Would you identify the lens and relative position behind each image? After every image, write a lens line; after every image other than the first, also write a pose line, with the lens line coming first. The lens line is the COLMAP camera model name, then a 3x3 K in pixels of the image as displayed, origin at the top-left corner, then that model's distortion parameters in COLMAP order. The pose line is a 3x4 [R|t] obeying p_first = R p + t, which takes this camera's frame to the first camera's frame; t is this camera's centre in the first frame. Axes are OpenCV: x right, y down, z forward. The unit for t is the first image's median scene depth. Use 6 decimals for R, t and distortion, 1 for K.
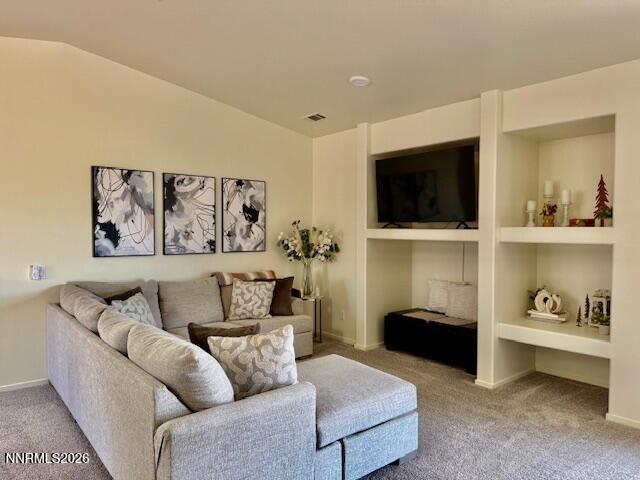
lens RADIAL K [[444.3, 0, 320.0], [0, 444.3, 240.0], [0, 0, 1]] dist [0.079416, -0.098945]
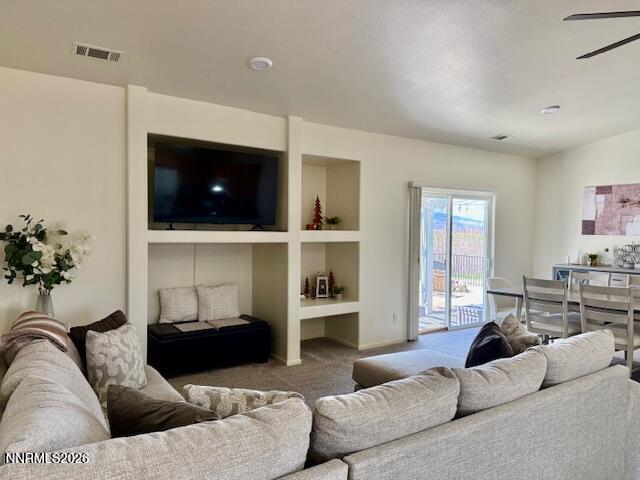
lens RADIAL K [[444.3, 0, 320.0], [0, 444.3, 240.0], [0, 0, 1]] dist [0.079416, -0.098945]
pose [[0.096489, -0.025336, 0.995011, -0.790764], [0.014093, 0.999611, 0.024087, -0.029535], [-0.995234, 0.011699, 0.096809, 0.812271]]
